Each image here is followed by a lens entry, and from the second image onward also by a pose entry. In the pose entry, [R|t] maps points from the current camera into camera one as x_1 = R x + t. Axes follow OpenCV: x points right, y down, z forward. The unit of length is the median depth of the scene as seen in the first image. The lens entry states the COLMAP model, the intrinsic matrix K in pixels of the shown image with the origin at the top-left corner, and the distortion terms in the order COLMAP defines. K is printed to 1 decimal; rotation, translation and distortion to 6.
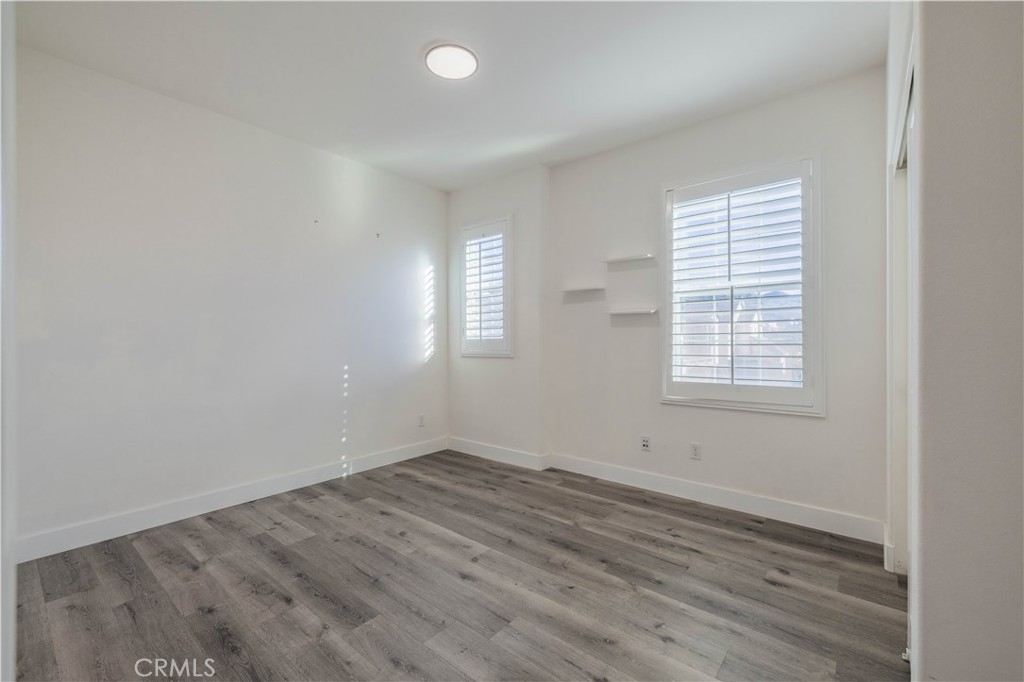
lens RADIAL K [[438.9, 0, 512.2], [0, 438.9, 337.1], [0, 0, 1]] dist [-0.001151, 0.000035]
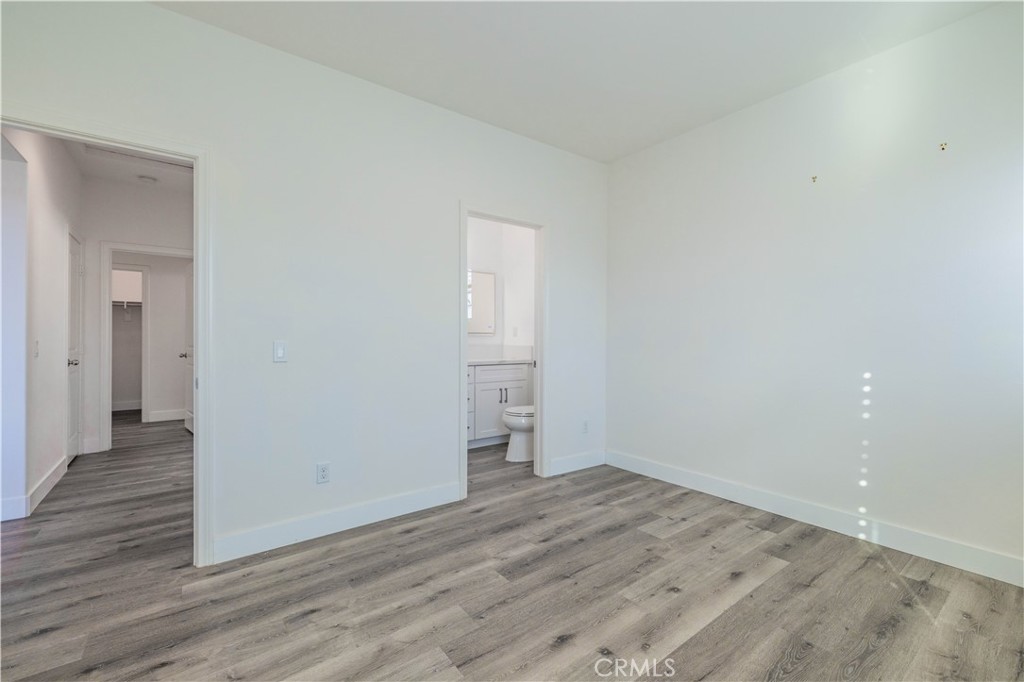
lens RADIAL K [[438.9, 0, 512.2], [0, 438.9, 337.1], [0, 0, 1]] dist [-0.001151, 0.000035]
pose [[-0.249835, -0.000167, -0.968288, 0.544420], [0.005797, 0.999982, -0.001668, 0.014347], [0.968271, -0.006030, -0.249829, 0.916476]]
